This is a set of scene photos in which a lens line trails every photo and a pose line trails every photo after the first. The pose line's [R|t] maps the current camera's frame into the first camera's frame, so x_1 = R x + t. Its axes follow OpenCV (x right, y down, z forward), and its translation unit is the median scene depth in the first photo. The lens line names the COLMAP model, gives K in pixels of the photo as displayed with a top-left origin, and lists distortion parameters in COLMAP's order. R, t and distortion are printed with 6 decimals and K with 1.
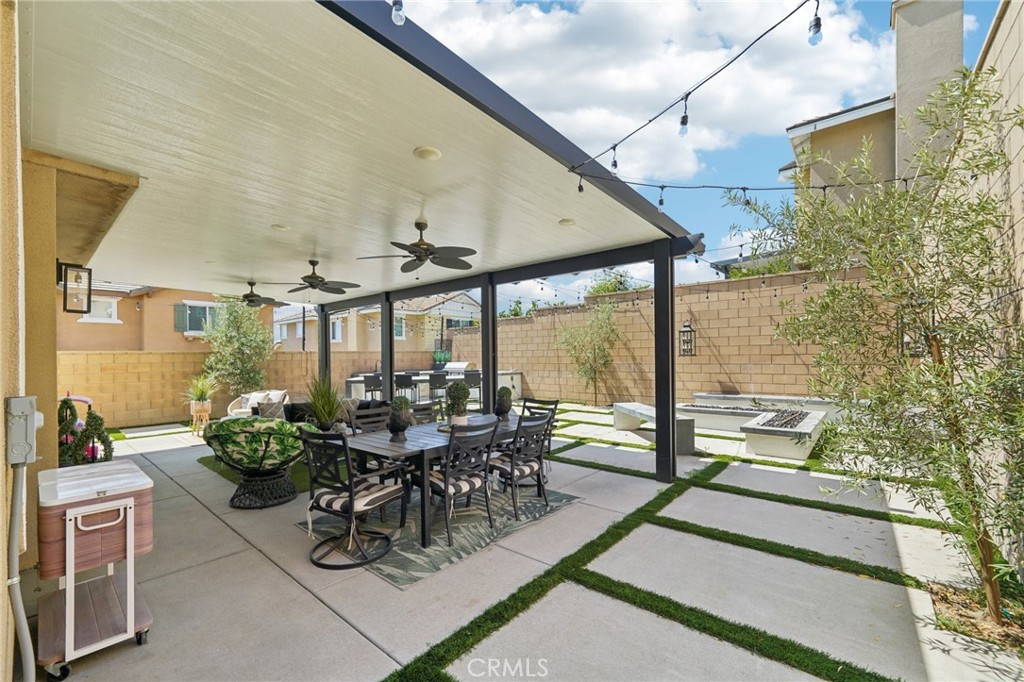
lens RADIAL K [[410.1, 0, 498.8], [0, 410.1, 365.8], [0, 0, 1]] dist [-0.003685, -0.000246]
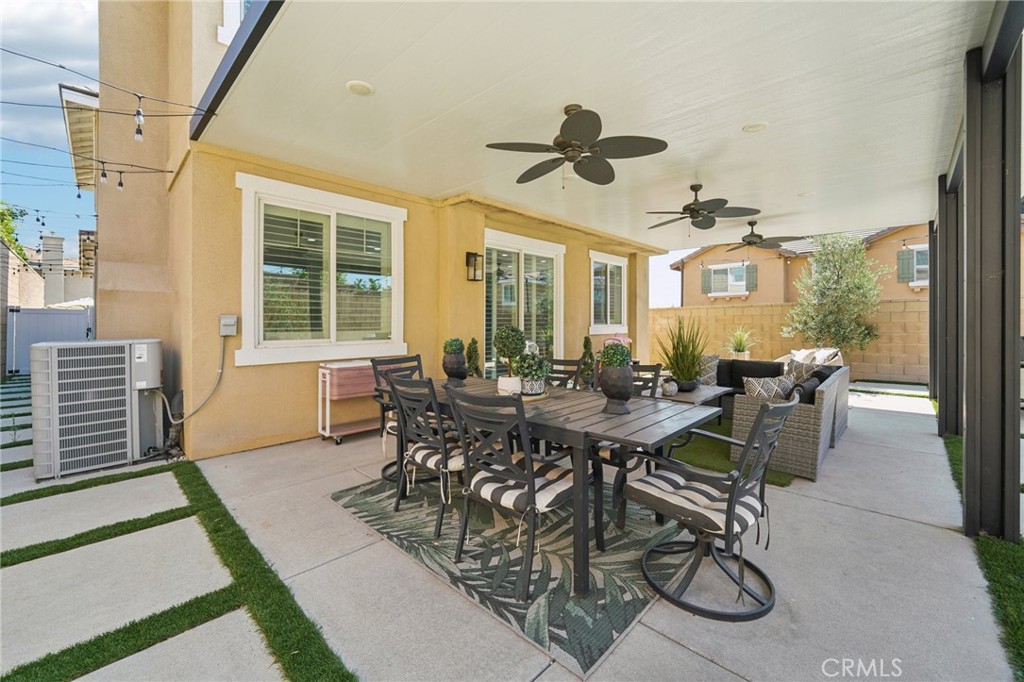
lens RADIAL K [[414.0, 0, 525.5], [0, 414.0, 322.2], [0, 0, 1]] dist [-0.001689, -0.000130]
pose [[-0.026005, 0.007669, -0.999632, 0.611251], [-0.013484, 0.999877, 0.008022, 0.026274], [0.999571, 0.013688, -0.025898, 1.060802]]
